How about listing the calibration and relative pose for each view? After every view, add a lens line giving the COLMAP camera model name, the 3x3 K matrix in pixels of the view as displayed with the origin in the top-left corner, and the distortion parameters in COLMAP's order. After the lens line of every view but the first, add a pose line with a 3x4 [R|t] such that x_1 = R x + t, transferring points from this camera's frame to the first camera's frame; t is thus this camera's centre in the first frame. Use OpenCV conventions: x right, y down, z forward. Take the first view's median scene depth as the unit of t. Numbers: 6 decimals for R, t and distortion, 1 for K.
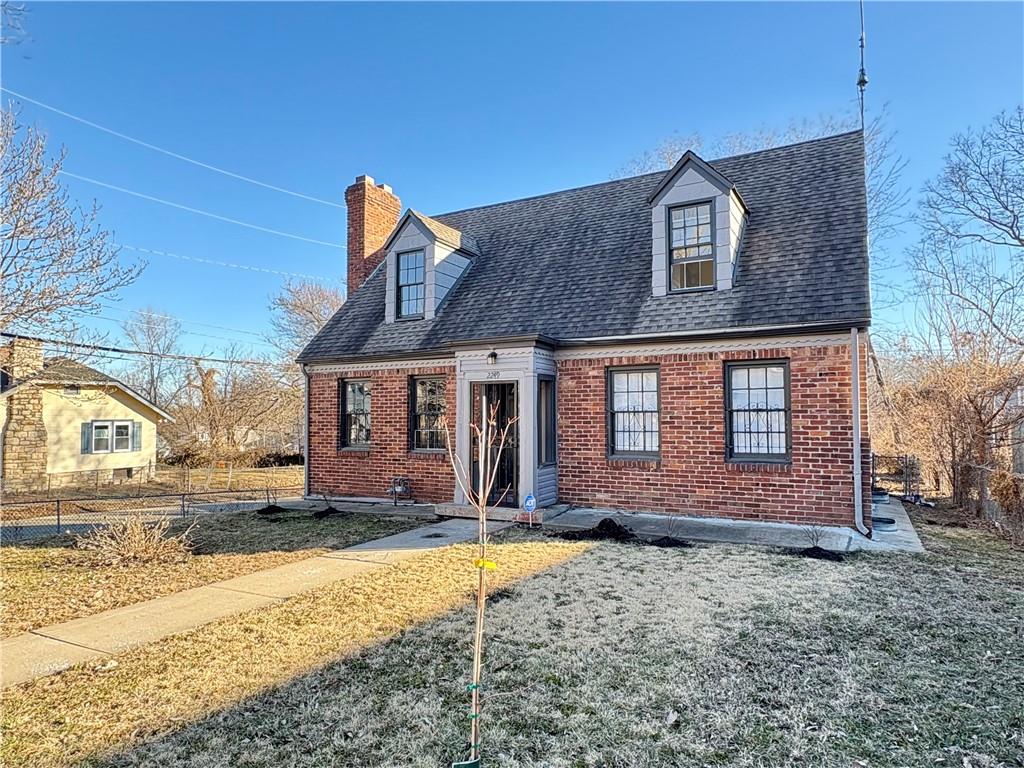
lens RADIAL K [[635.2, 0, 513.0], [0, 635.2, 384.2], [0, 0, 1]] dist [-0.001873, 0.000763]
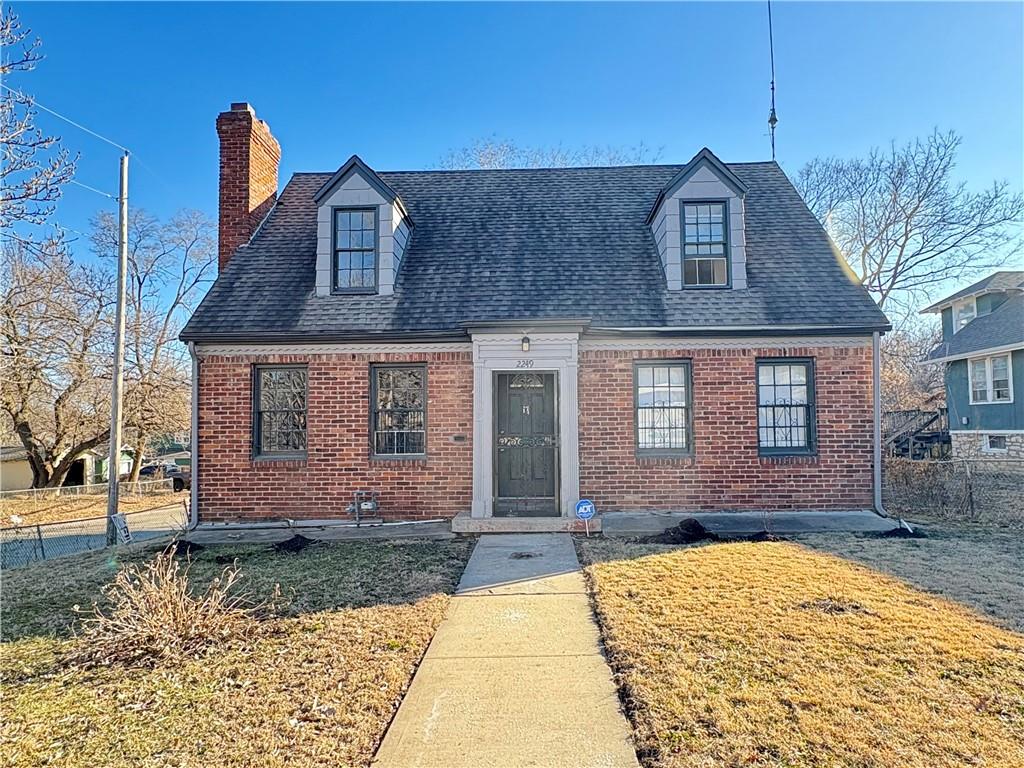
lens RADIAL K [[635.2, 0, 512.2], [0, 635.2, 386.2], [0, 0, 1]] dist [-0.001873, 0.000763]
pose [[0.883565, 0.021445, 0.467818, -0.460809], [-0.018092, 0.999768, -0.011659, 0.026639], [-0.467959, 0.001838, 0.883748, 0.257910]]
